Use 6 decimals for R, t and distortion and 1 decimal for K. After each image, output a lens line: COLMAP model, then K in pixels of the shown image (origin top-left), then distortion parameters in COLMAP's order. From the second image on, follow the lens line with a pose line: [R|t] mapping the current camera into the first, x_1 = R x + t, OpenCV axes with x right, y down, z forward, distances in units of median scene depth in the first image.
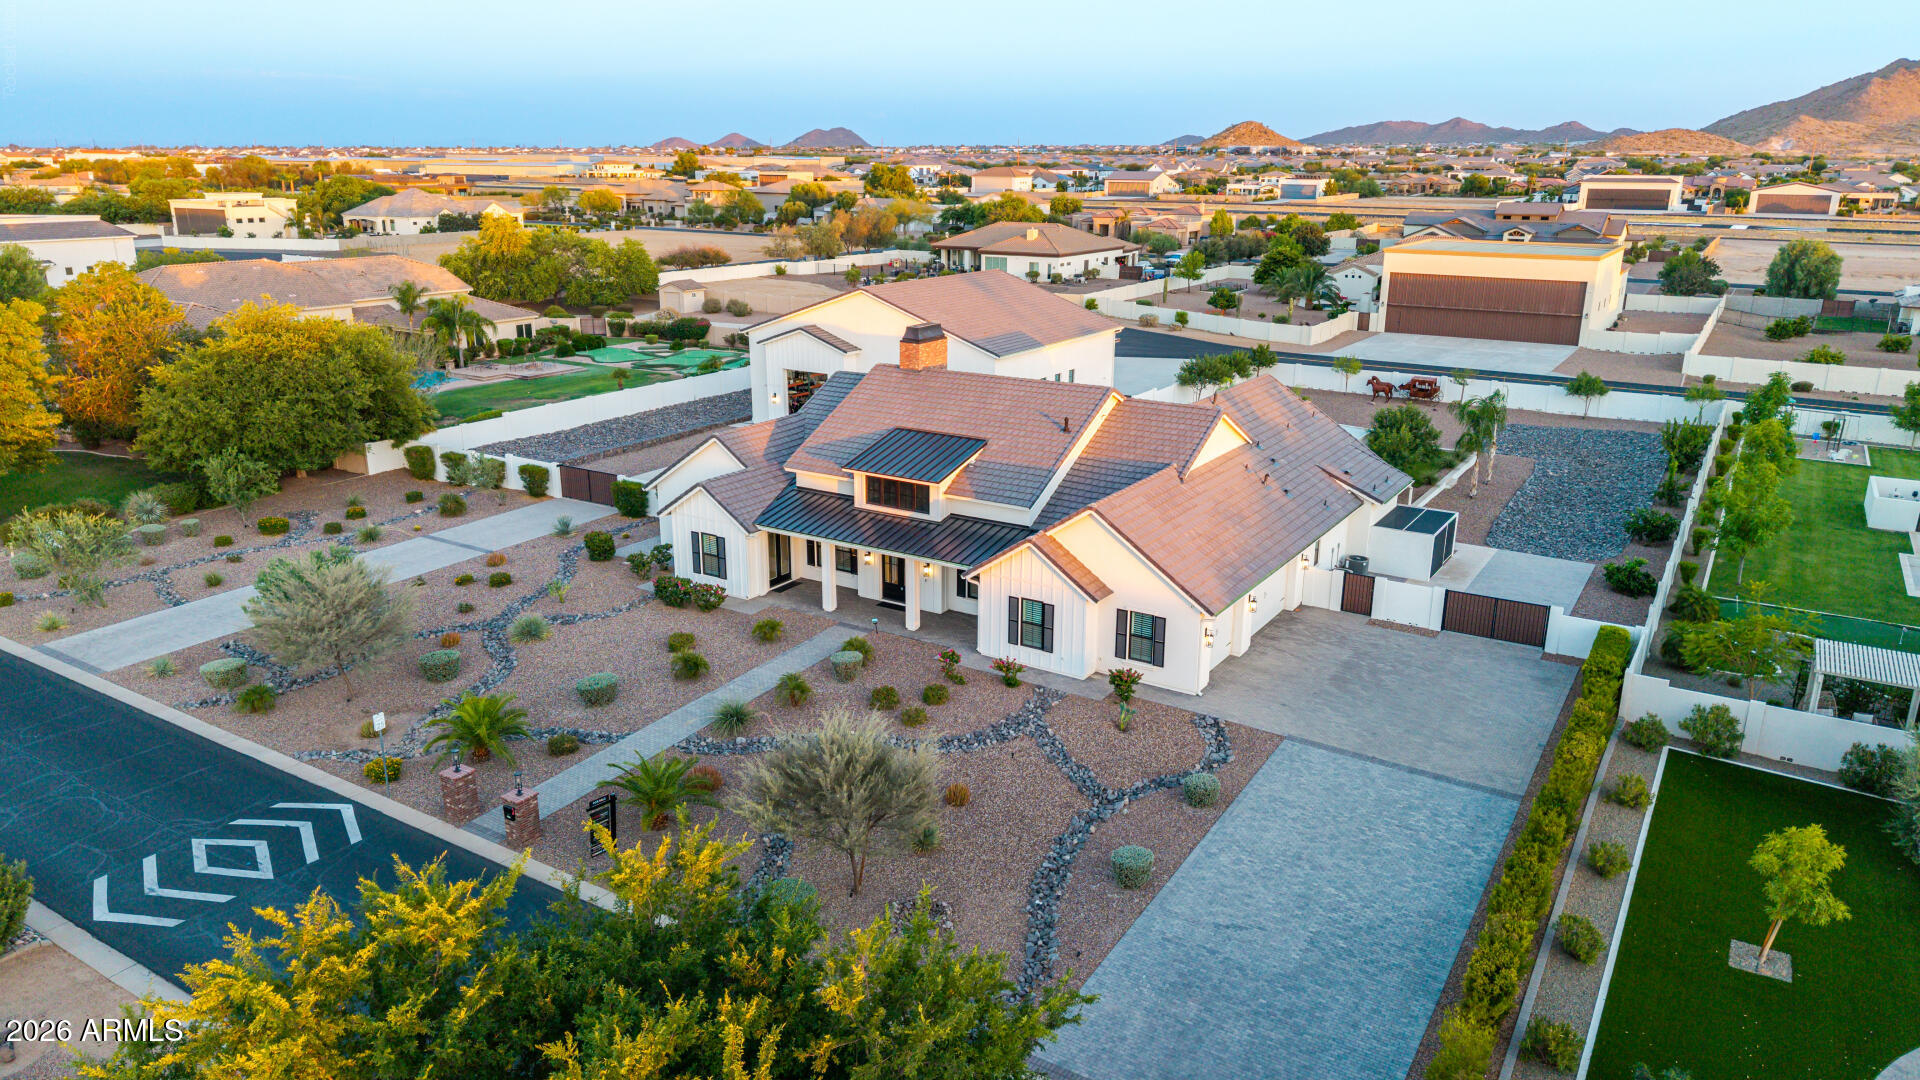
lens RADIAL K [[1283.1, 0, 959.7], [0, 1283.1, 547.7], [0, 0, 1]] dist [0.030913, -0.029421]
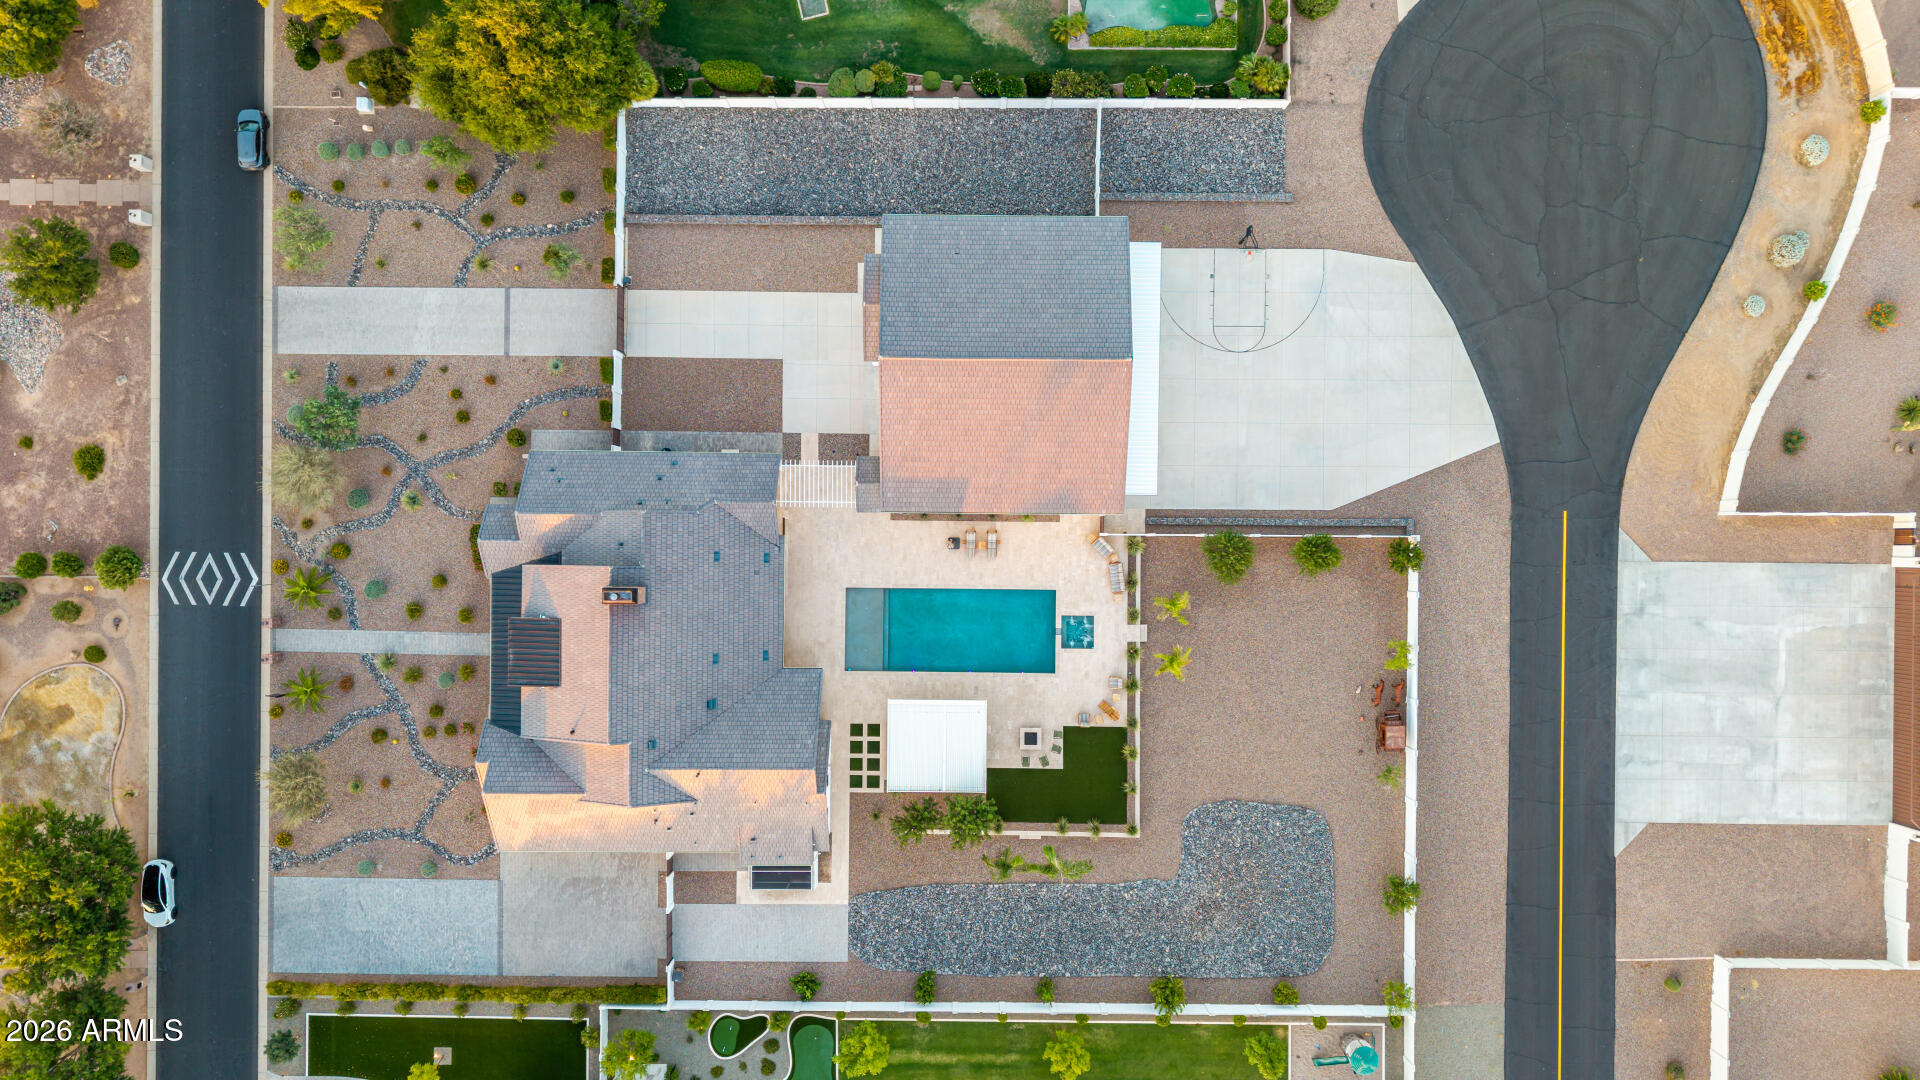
lens RADIAL K [[1283.1, 0, 959.7], [0, 1283.1, 547.7], [0, 0, 1]] dist [0.030913, -0.029421]
pose [[0.526988, 0.849868, -0.002742, 0.167677], [-0.250524, 0.158427, 0.955060, -2.094582], [0.812109, -0.502618, 0.296401, 1.142595]]
